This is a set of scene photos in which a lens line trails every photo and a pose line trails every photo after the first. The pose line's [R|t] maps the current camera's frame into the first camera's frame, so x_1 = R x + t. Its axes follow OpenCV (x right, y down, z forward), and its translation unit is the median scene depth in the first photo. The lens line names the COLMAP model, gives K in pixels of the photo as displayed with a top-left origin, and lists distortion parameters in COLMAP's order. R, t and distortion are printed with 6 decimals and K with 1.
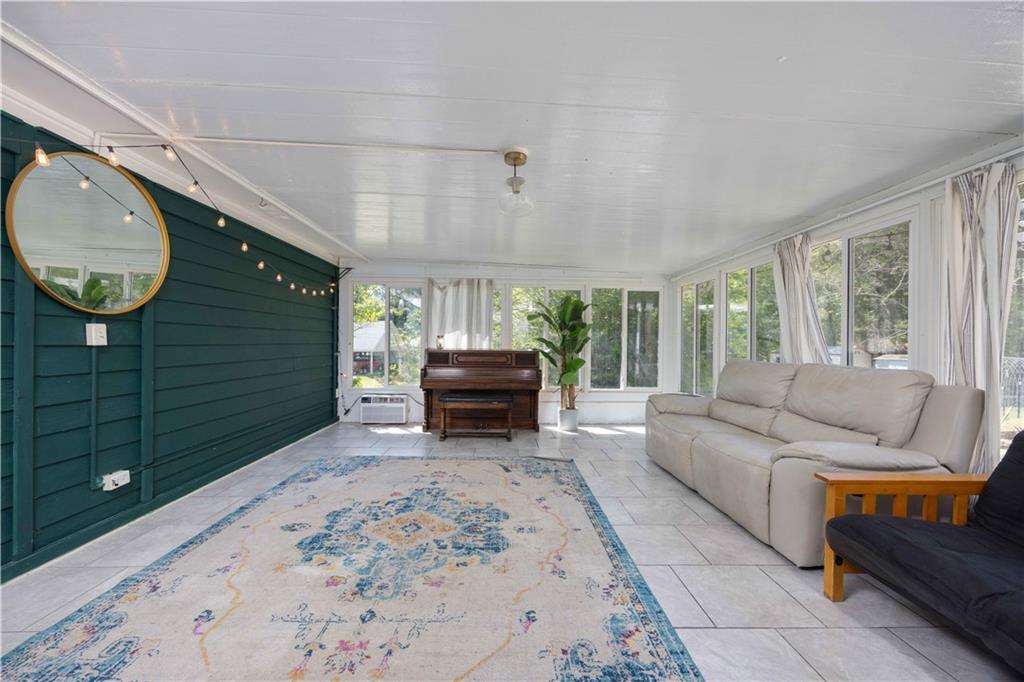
lens RADIAL K [[396.4, 0, 514.0], [0, 396.4, 341.9], [0, 0, 1]] dist [-0.002481, -0.000244]
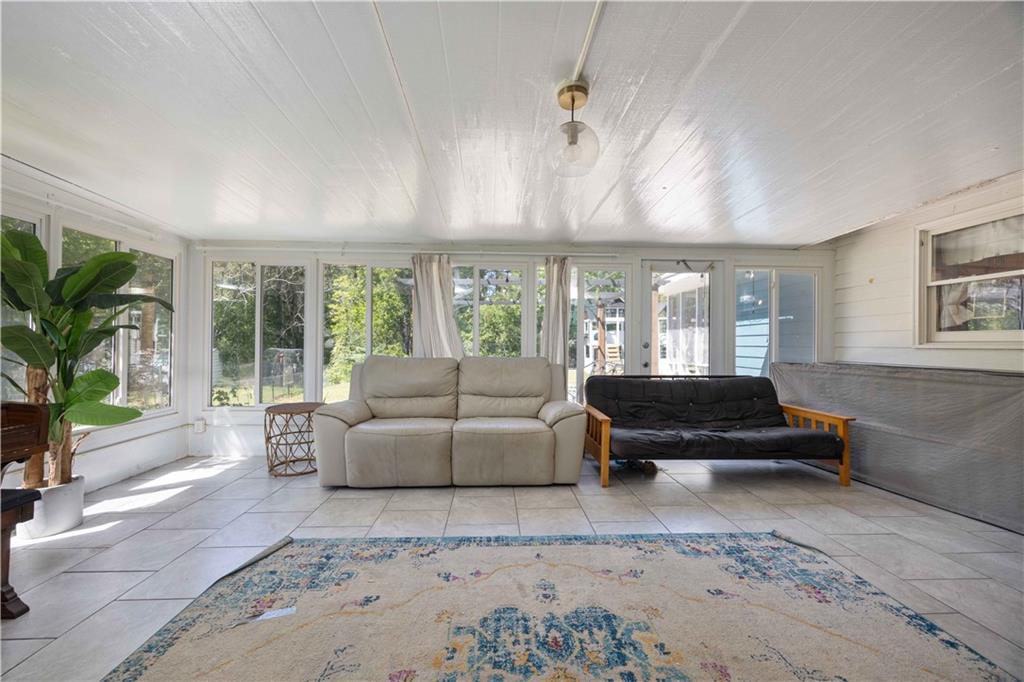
lens RADIAL K [[396.4, 0, 511.1], [0, 396.4, 343.0], [0, 0, 1]] dist [-0.002481, -0.000244]
pose [[-0.013791, -0.001785, 0.999903, -0.707265], [-0.007675, 0.999969, 0.001679, 0.008653], [-0.999875, -0.007651, -0.013804, 1.082711]]
